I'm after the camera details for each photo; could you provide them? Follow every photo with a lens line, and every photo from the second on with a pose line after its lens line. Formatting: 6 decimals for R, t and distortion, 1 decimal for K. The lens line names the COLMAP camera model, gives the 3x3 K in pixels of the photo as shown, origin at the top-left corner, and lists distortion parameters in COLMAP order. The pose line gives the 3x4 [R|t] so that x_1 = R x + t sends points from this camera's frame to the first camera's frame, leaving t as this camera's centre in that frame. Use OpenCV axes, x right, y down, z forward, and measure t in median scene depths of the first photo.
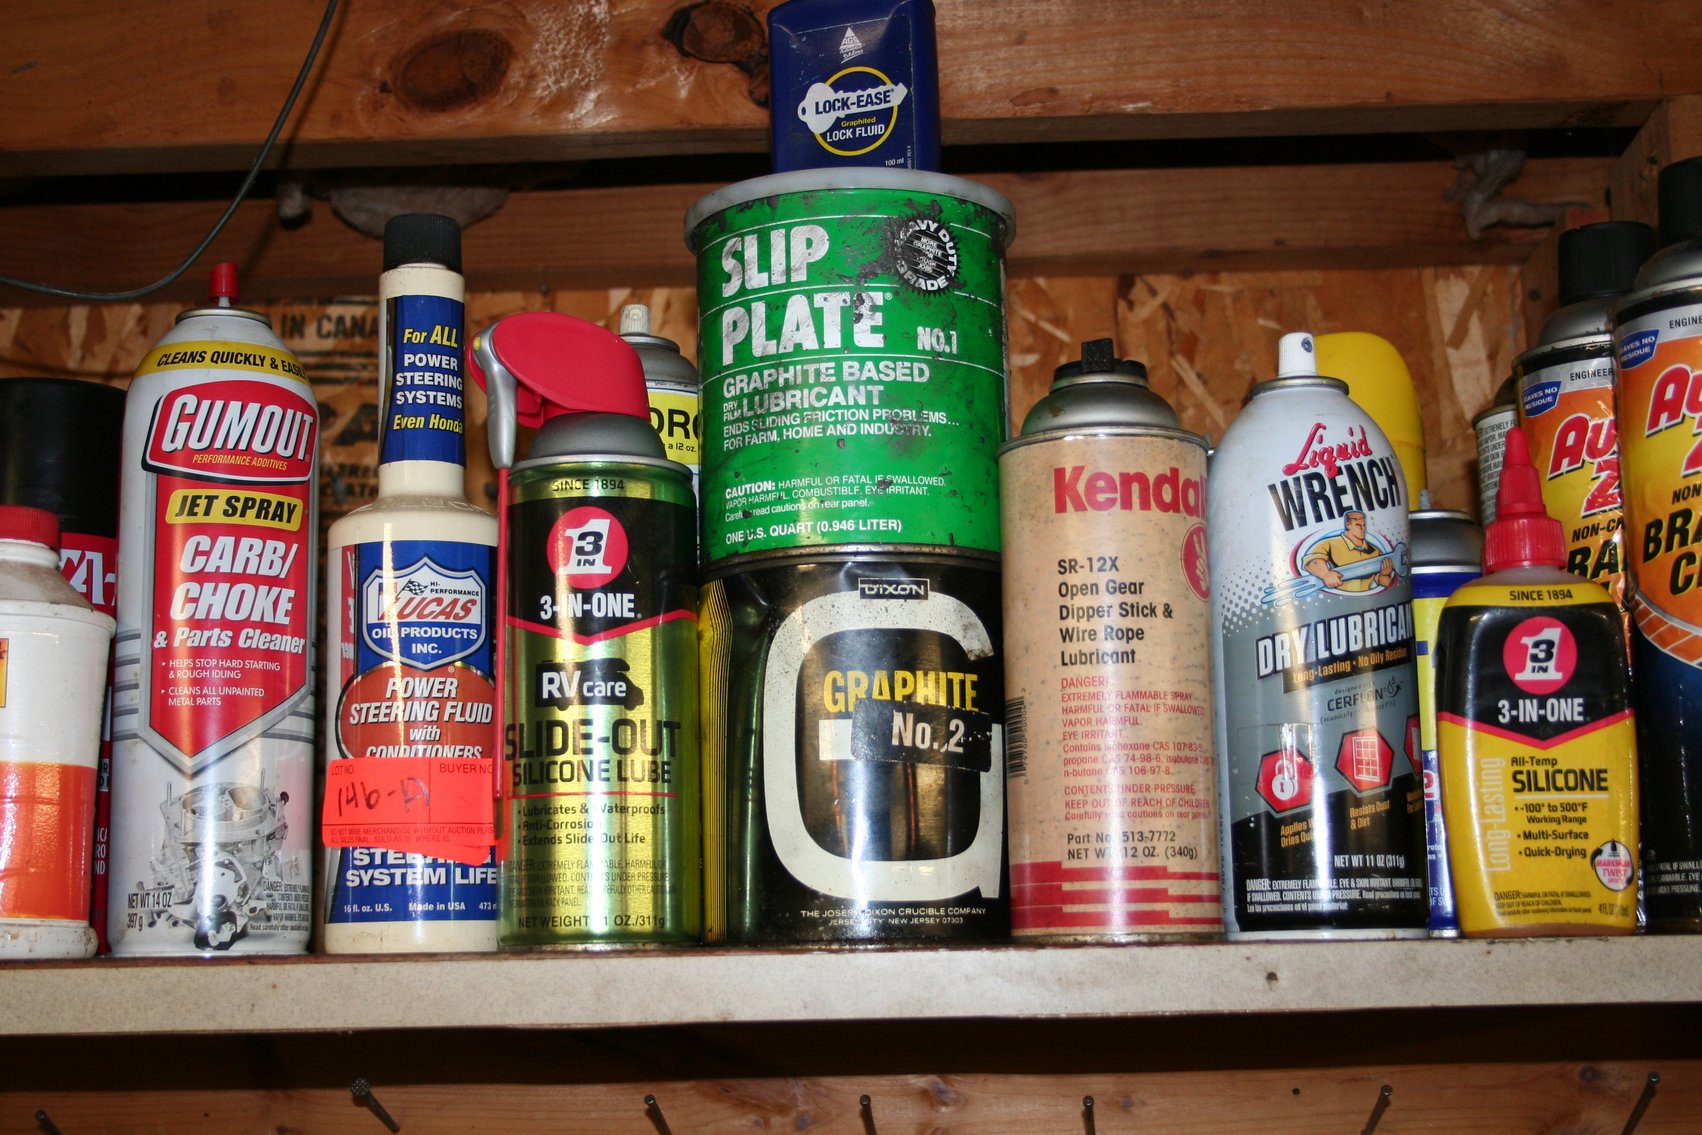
lens RADIAL K [[2502.6, 0, 851.0], [0, 2502.6, 567.5], [0, 0, 1]] dist [-0.024560, 0.147629]
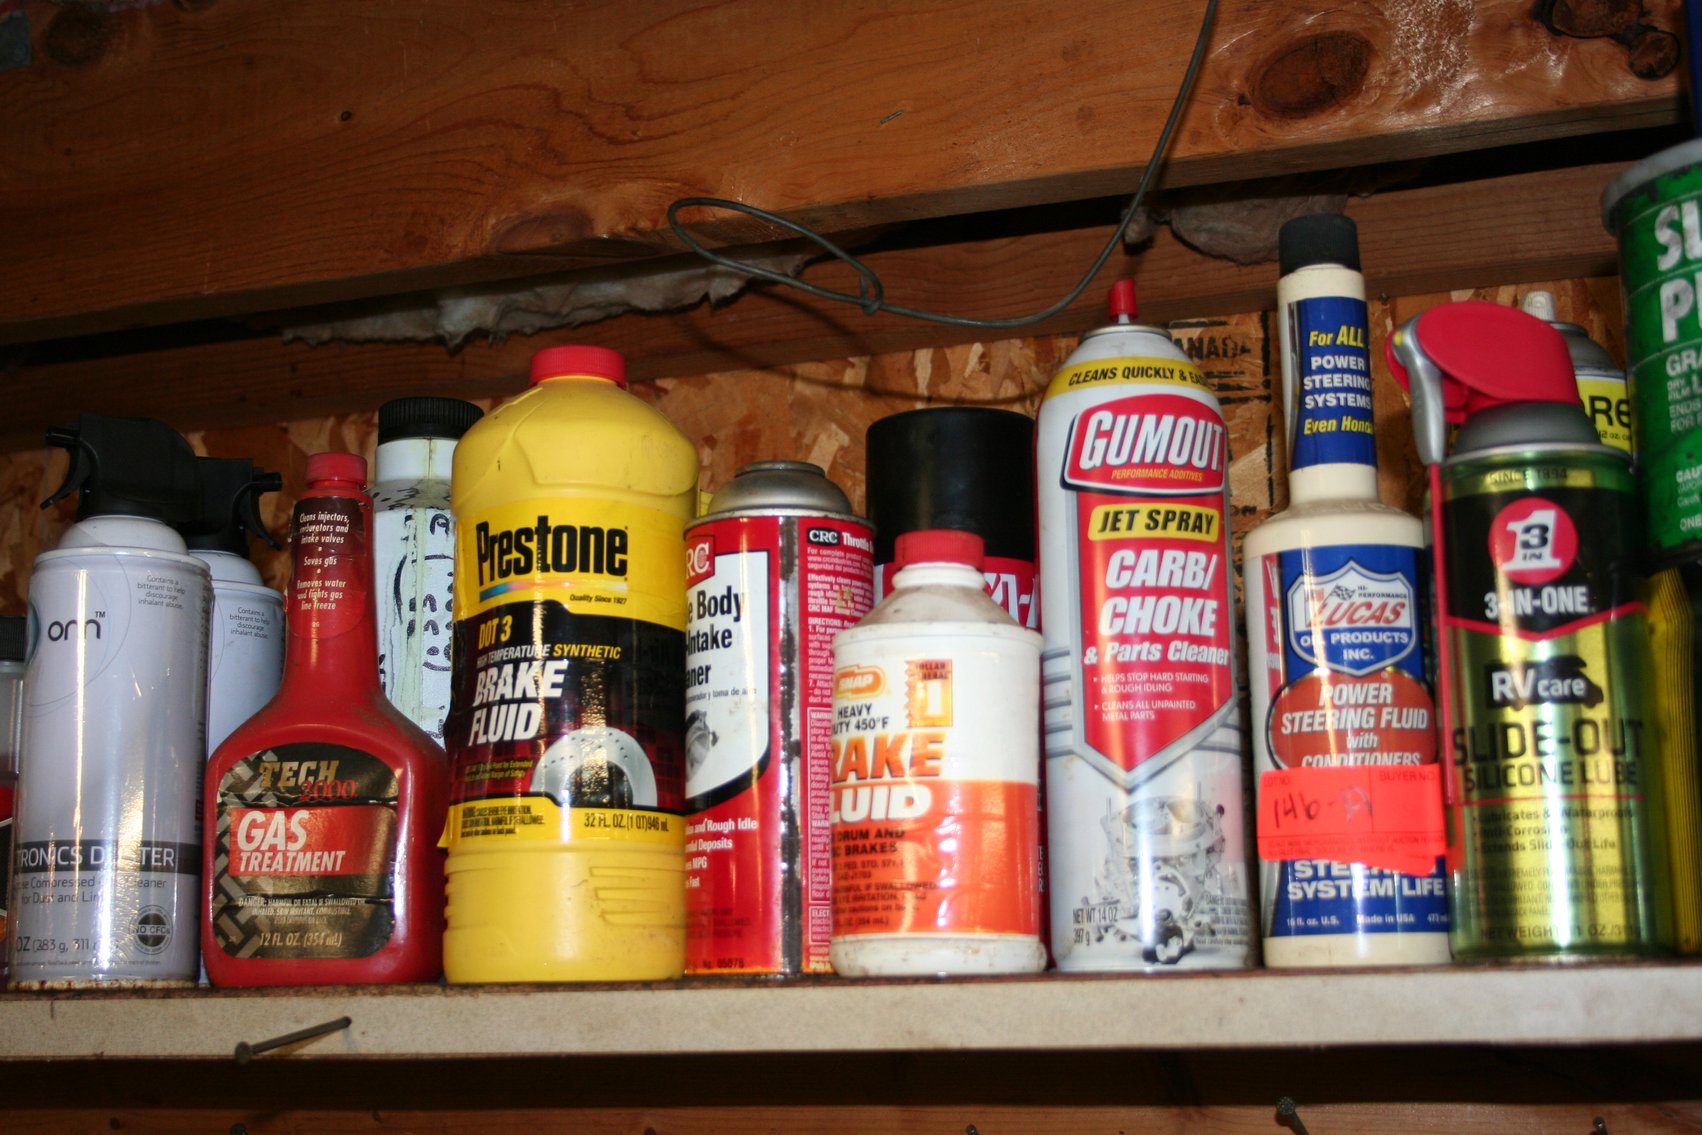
lens RADIAL K [[2447.7, 0, 851.0], [0, 2447.7, 567.5], [0, 0, 1]] dist [-0.011757, 0.040792]
pose [[0.960177, -0.049445, -0.274981, -0.095670], [0.044963, 0.998733, -0.022583, 0.011191], [0.275749, 0.009319, 0.961184, 0.027433]]
